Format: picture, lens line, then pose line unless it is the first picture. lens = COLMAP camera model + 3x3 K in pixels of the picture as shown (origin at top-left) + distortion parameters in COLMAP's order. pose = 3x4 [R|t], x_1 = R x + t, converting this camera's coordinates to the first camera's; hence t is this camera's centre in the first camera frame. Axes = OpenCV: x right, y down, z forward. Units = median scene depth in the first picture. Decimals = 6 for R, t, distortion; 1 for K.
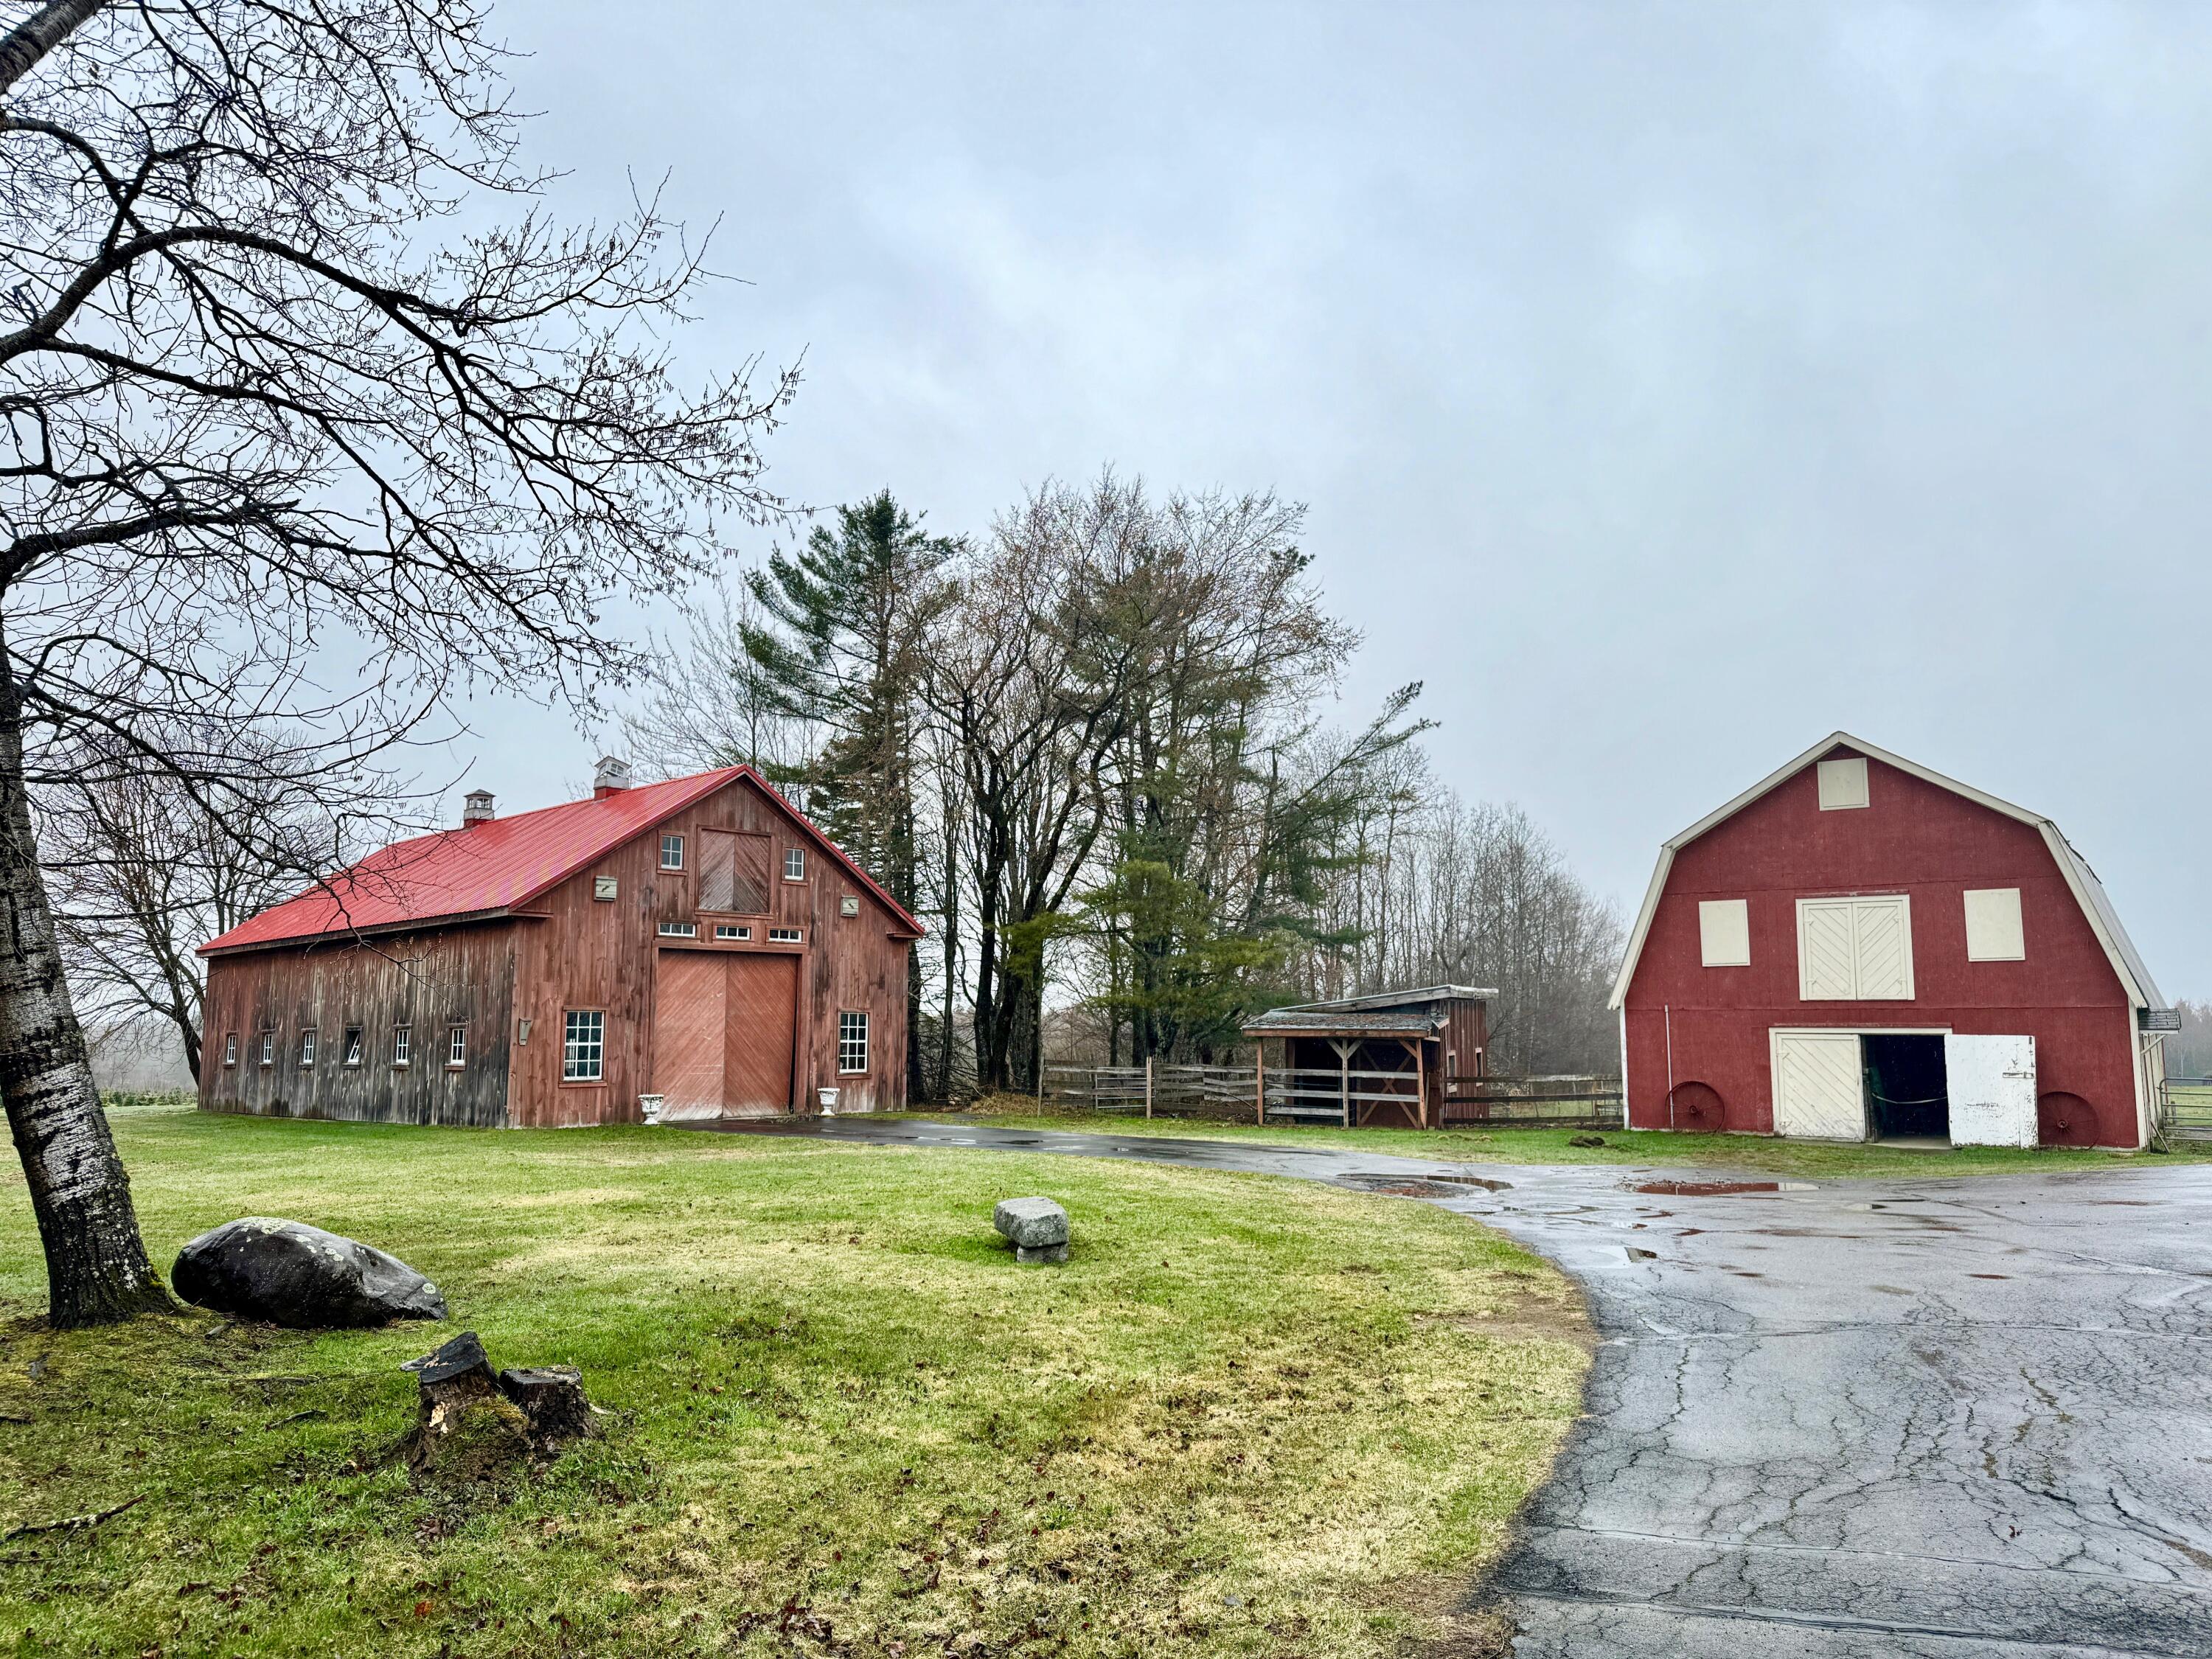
lens RADIAL K [[1503.7, 0, 1096.8], [0, 1503.7, 835.1], [0, 0, 1]] dist [0.001263, -0.015267]
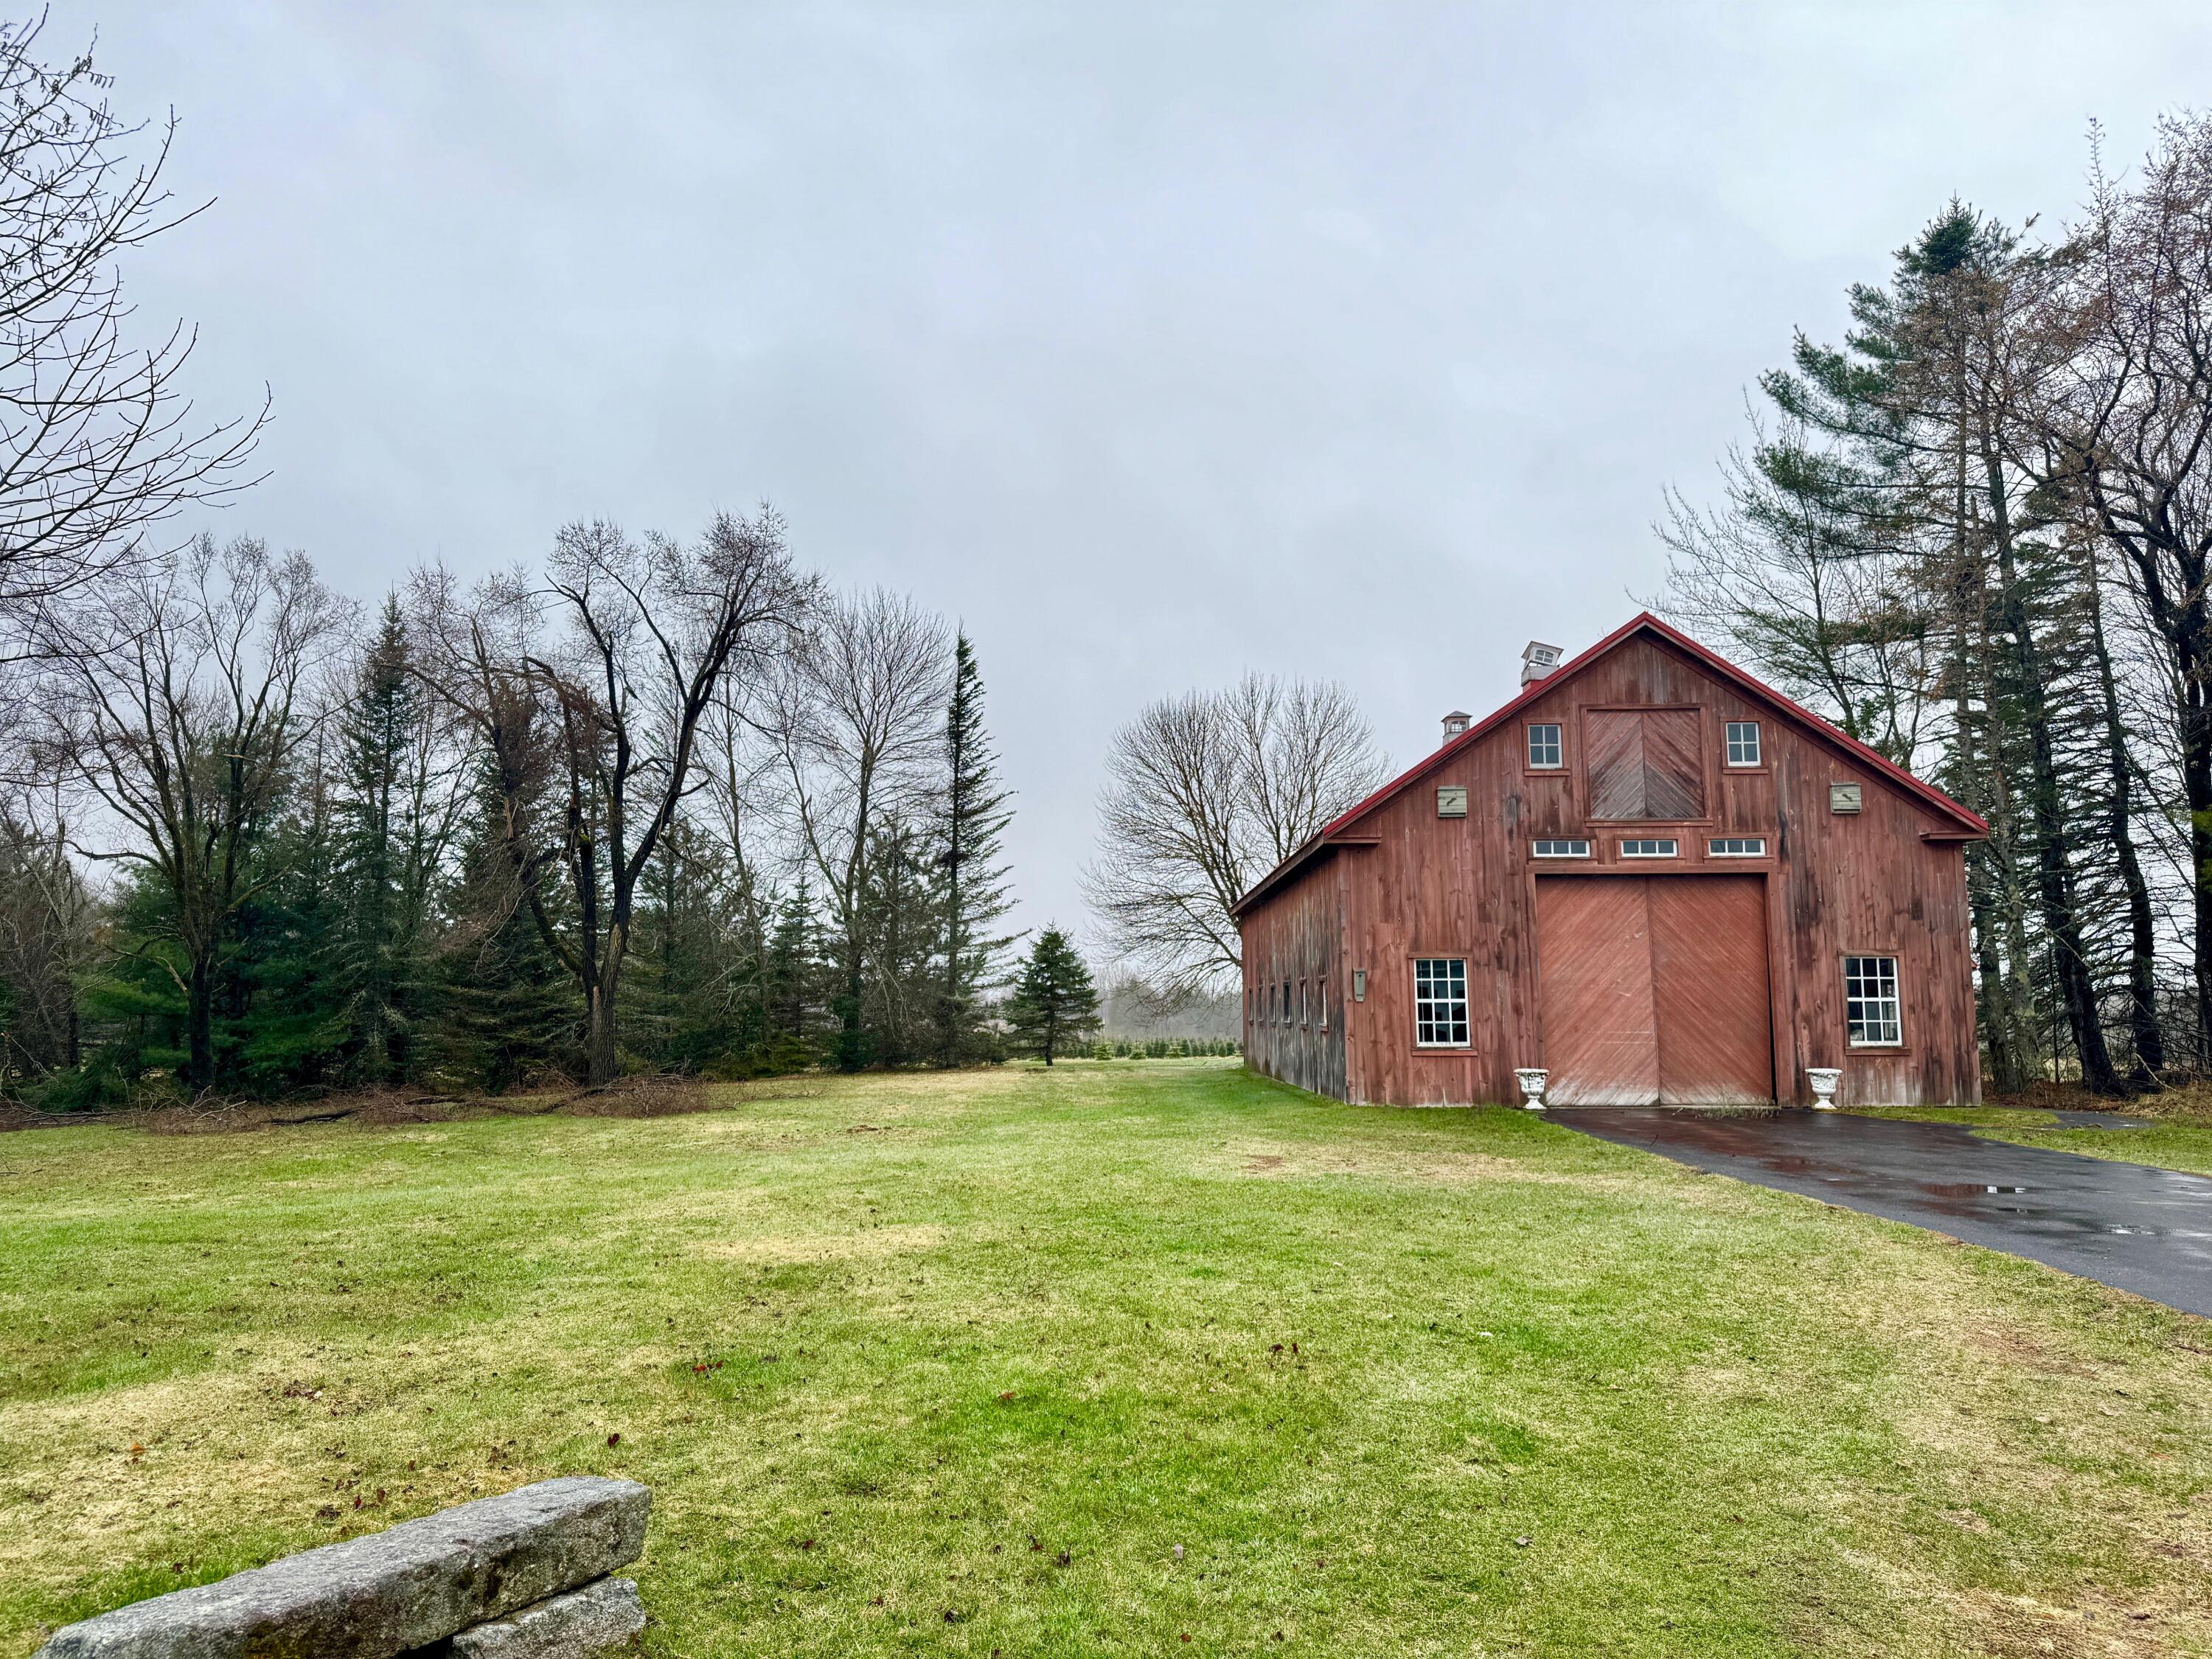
lens RADIAL K [[1503.7, 0, 1092.0], [0, 1503.7, 824.2], [0, 0, 1]] dist [0.001263, -0.015267]
pose [[0.663616, -0.082078, -0.743557, 0.117225], [0.097553, 0.994970, -0.022765, 0.044151], [0.741686, -0.057429, 0.668285, 0.323266]]
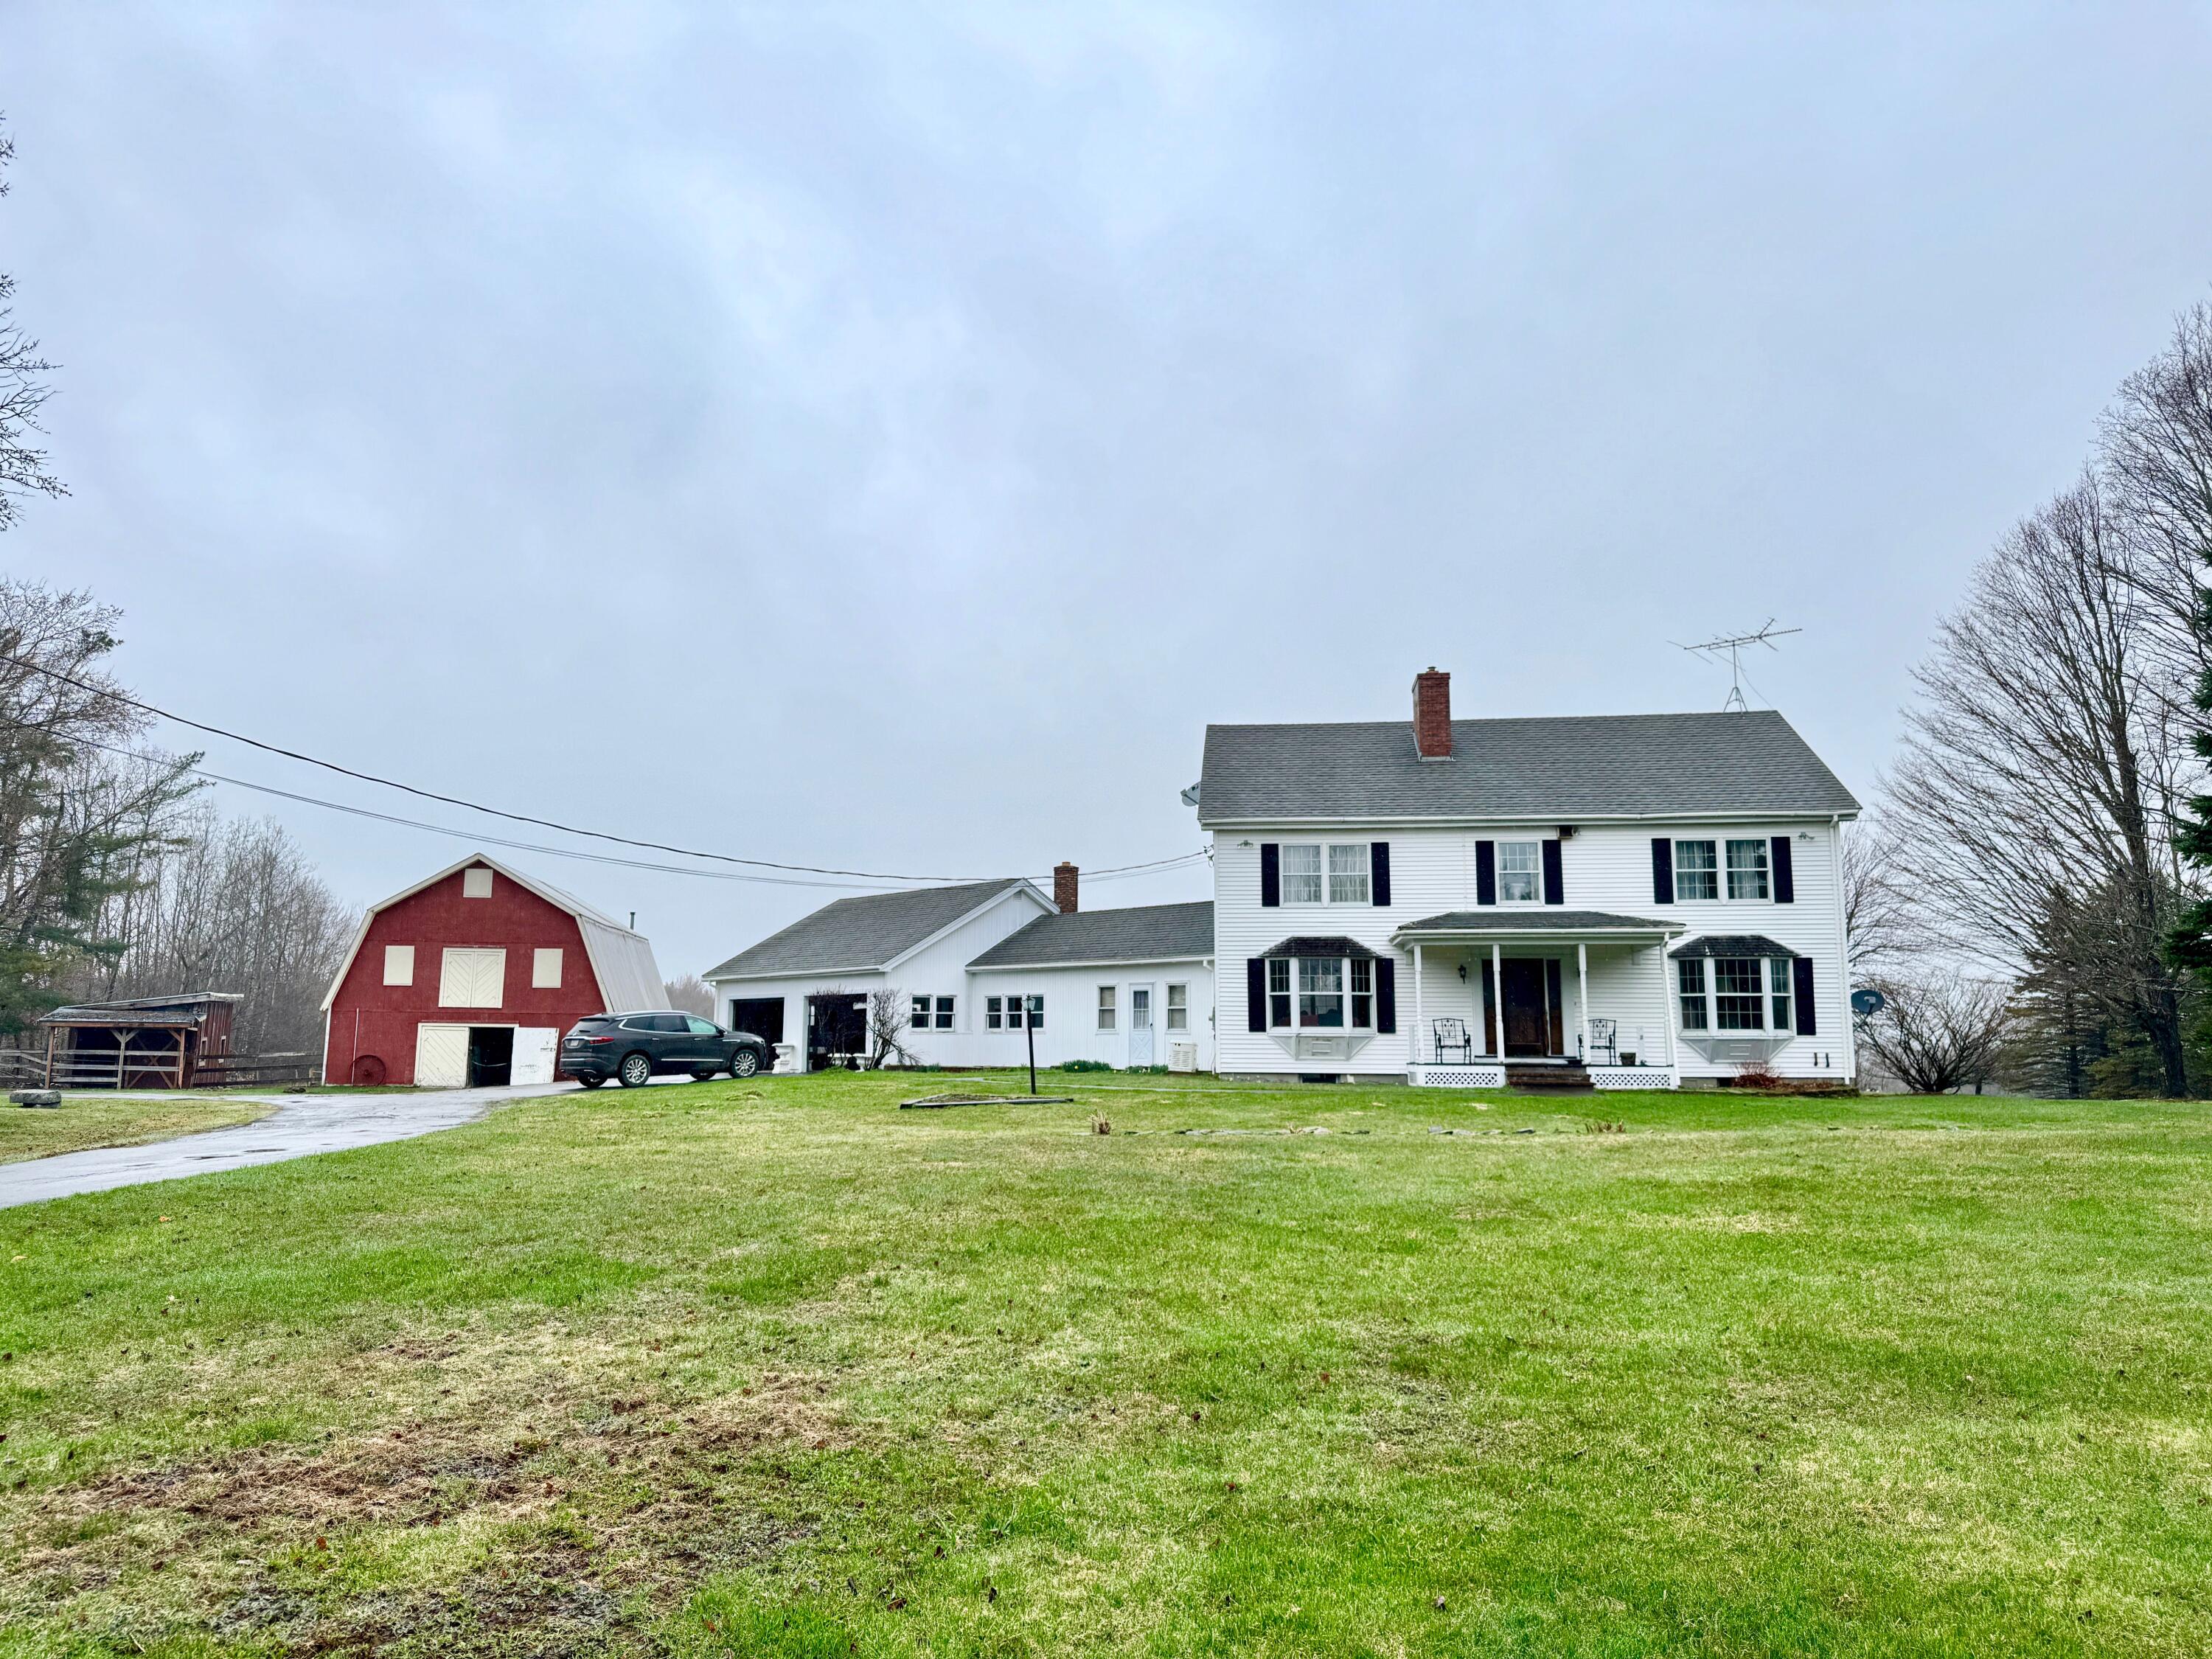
lens RADIAL K [[1503.7, 0, 1094.8], [0, 1503.7, 814.9], [0, 0, 1]] dist [0.001263, -0.015267]
pose [[0.710300, 0.102179, 0.696443, -0.197555], [-0.095252, 0.994260, -0.048726, -0.087388], [-0.697425, -0.031727, 0.715956, -0.677147]]
